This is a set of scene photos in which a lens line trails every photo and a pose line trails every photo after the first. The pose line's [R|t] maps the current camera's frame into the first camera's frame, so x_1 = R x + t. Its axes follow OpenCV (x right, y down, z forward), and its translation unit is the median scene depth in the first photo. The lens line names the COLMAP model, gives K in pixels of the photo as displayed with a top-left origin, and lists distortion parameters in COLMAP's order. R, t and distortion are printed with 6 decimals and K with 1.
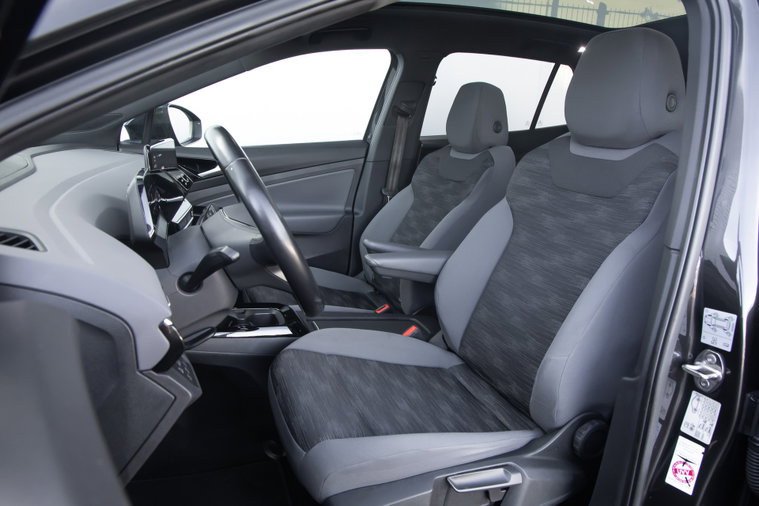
lens RADIAL K [[502.7, 0, 380.6], [0, 502.7, 253.0], [0, 0, 1]] dist [-0.000788, 0.002334]
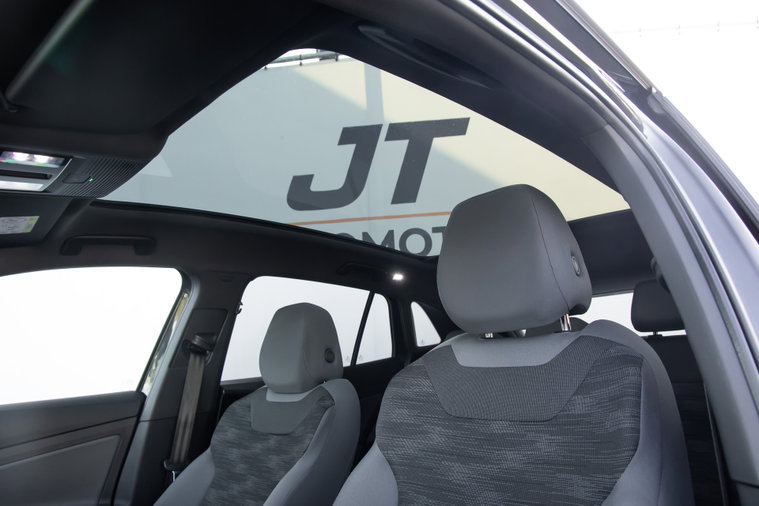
lens RADIAL K [[502.7, 0, 379.1], [0, 502.7, 250.6], [0, 0, 1]] dist [-0.000788, 0.002334]
pose [[0.914182, 0.035384, 0.403757, -0.016419], [0.166700, 0.875195, -0.454141, -0.022115], [-0.369435, 0.482474, 0.794189, 0.238251]]
